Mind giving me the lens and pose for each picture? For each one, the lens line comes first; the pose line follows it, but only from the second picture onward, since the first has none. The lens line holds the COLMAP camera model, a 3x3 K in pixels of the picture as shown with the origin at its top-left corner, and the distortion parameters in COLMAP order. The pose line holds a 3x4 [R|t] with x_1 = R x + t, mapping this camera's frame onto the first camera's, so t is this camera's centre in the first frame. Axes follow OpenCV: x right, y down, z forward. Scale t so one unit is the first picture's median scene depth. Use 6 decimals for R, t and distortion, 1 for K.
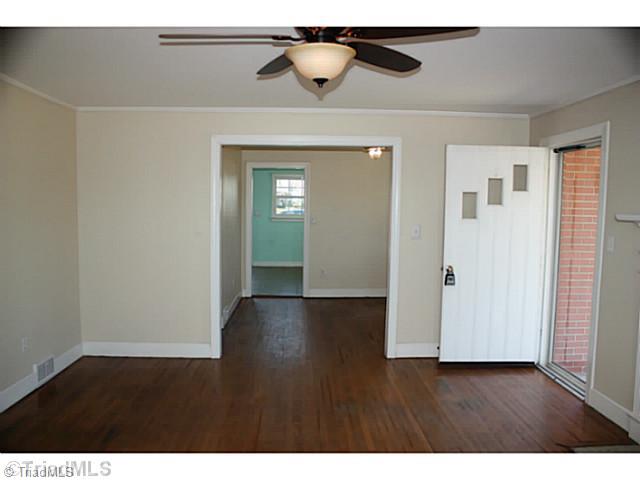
lens RADIAL K [[560.0, 0, 327.7], [0, 560.0, 243.5], [0, 0, 1]] dist [-0.078133, 0.005681]
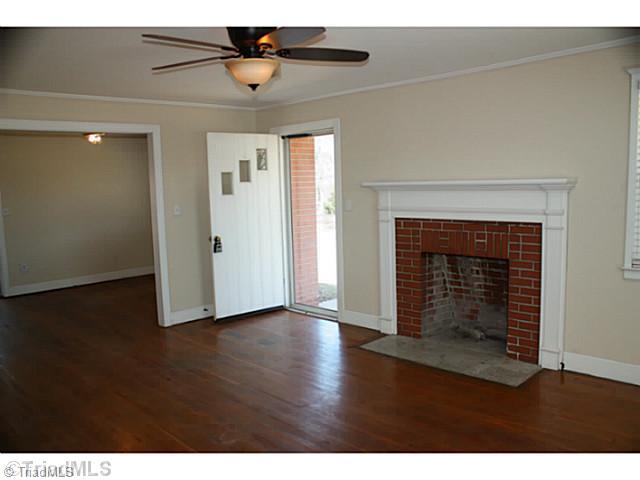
lens RADIAL K [[560.0, 0, 327.7], [0, 560.0, 243.5], [0, 0, 1]] dist [-0.078133, 0.005681]
pose [[0.755149, -0.110806, 0.646121, -0.365082], [0.093084, 0.993749, 0.061630, 0.005422], [-0.648911, 0.013603, 0.760743, -0.043555]]
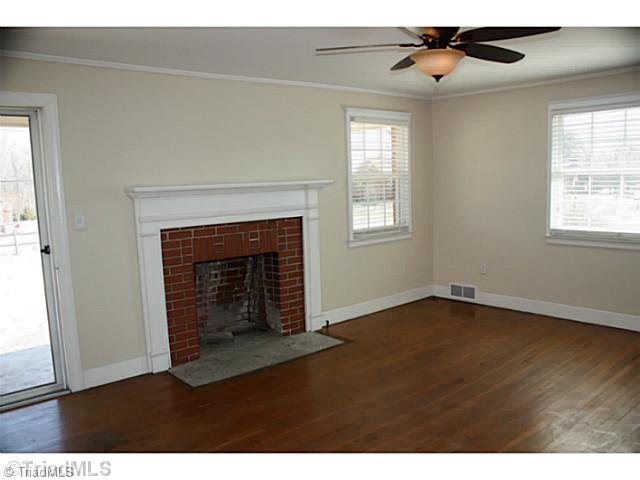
lens RADIAL K [[560.0, 0, 327.7], [0, 560.0, 243.5], [0, 0, 1]] dist [-0.078133, 0.005681]
pose [[-0.617769, -0.091306, 0.781041, -0.432215], [0.083275, 0.980055, 0.180438, -0.082519], [-0.781938, 0.176510, -0.597844, 1.023378]]
